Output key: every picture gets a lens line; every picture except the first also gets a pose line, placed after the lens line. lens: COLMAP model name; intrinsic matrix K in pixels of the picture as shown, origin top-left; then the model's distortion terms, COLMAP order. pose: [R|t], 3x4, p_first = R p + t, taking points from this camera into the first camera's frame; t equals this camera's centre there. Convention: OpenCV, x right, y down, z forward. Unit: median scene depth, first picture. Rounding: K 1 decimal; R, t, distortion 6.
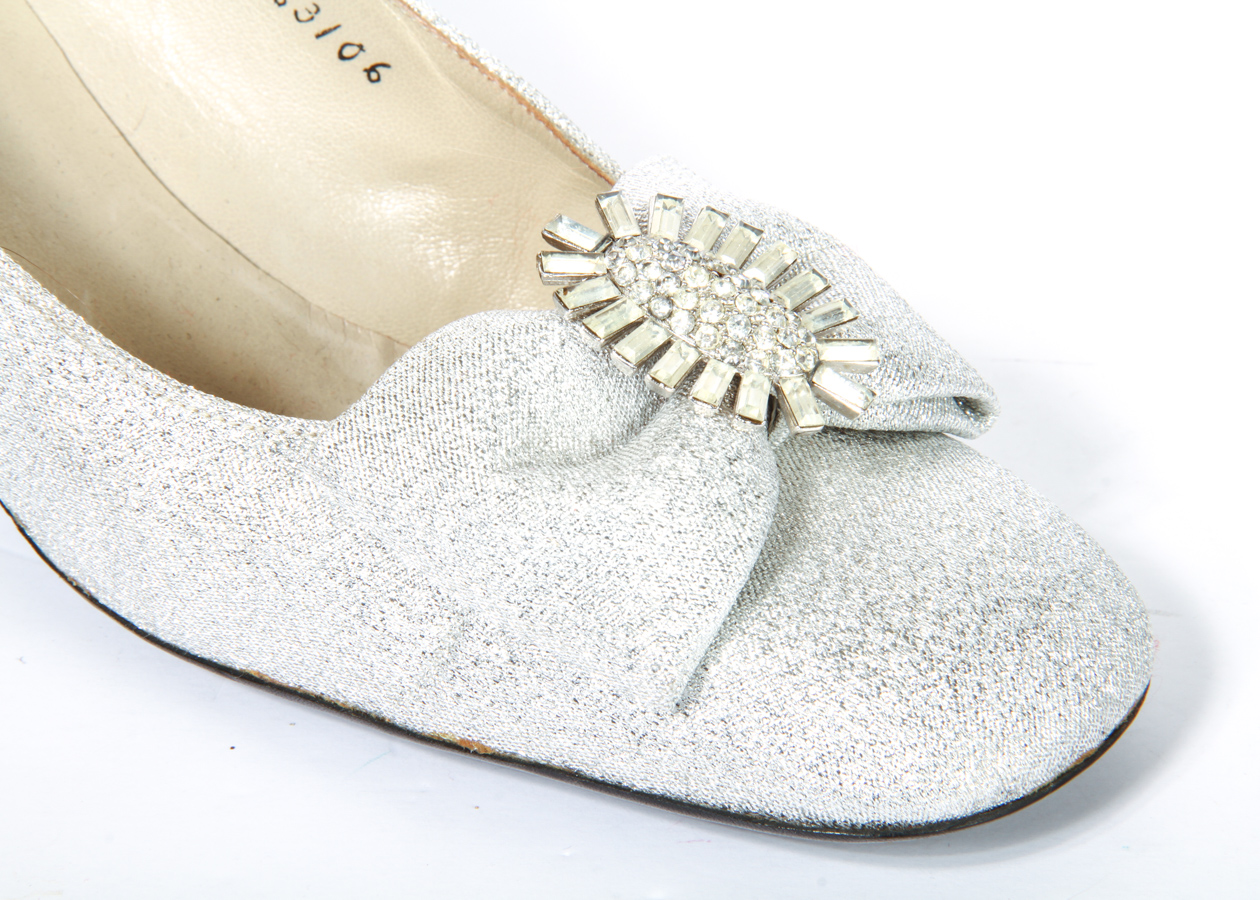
lens RADIAL K [[5701.9, 0, 630.0], [0, 5701.9, 450.0], [0, 0, 1]] dist [0.360331, -2.878920]
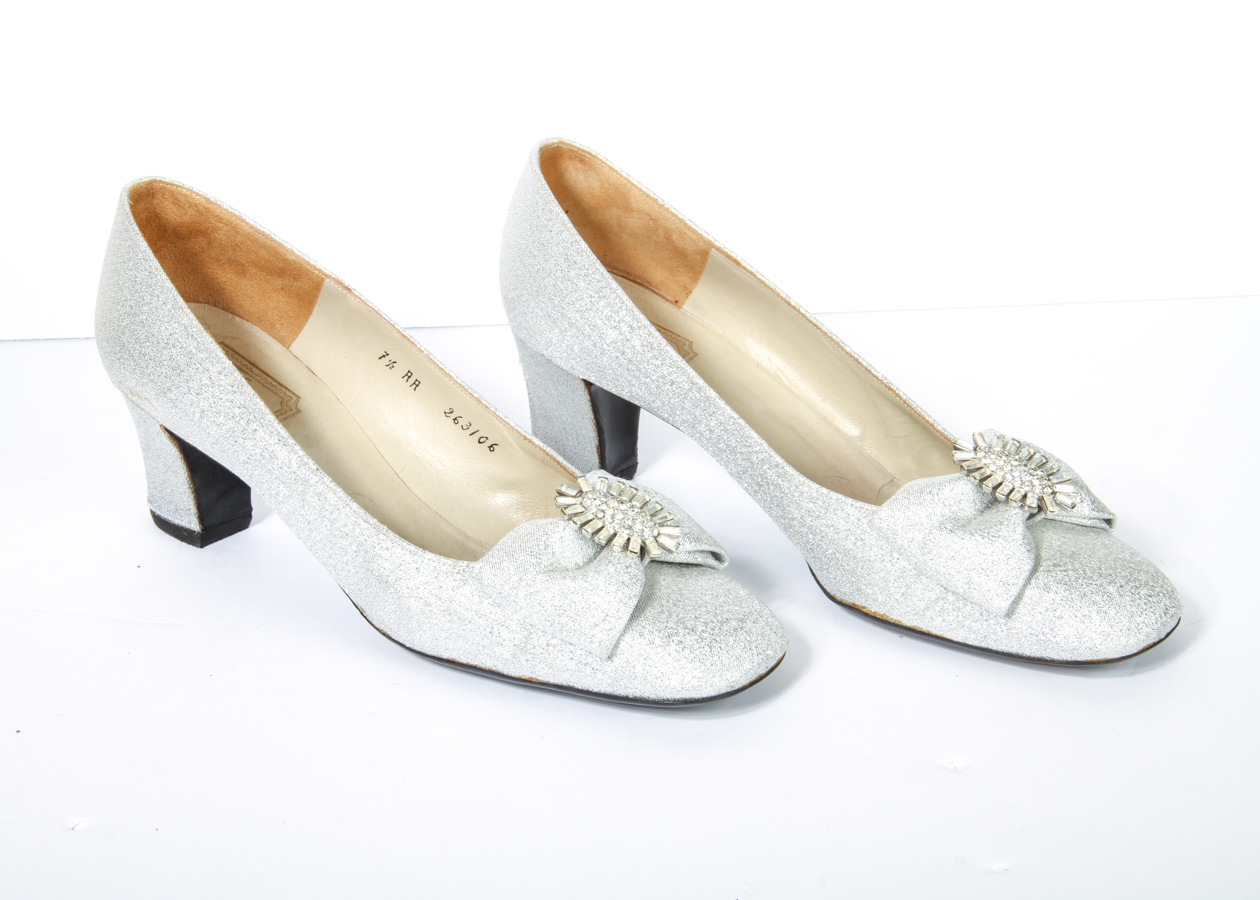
lens RADIAL K [[3170.3, 0, 630.0], [0, 3170.3, 450.0], [0, 0, 1]] dist [-0.004956, 0.041124]
pose [[0.999805, -0.017828, 0.008522, 0.007194], [0.018881, 0.989118, -0.145905, 0.164904], [-0.005828, 0.146037, 0.989262, -0.494672]]
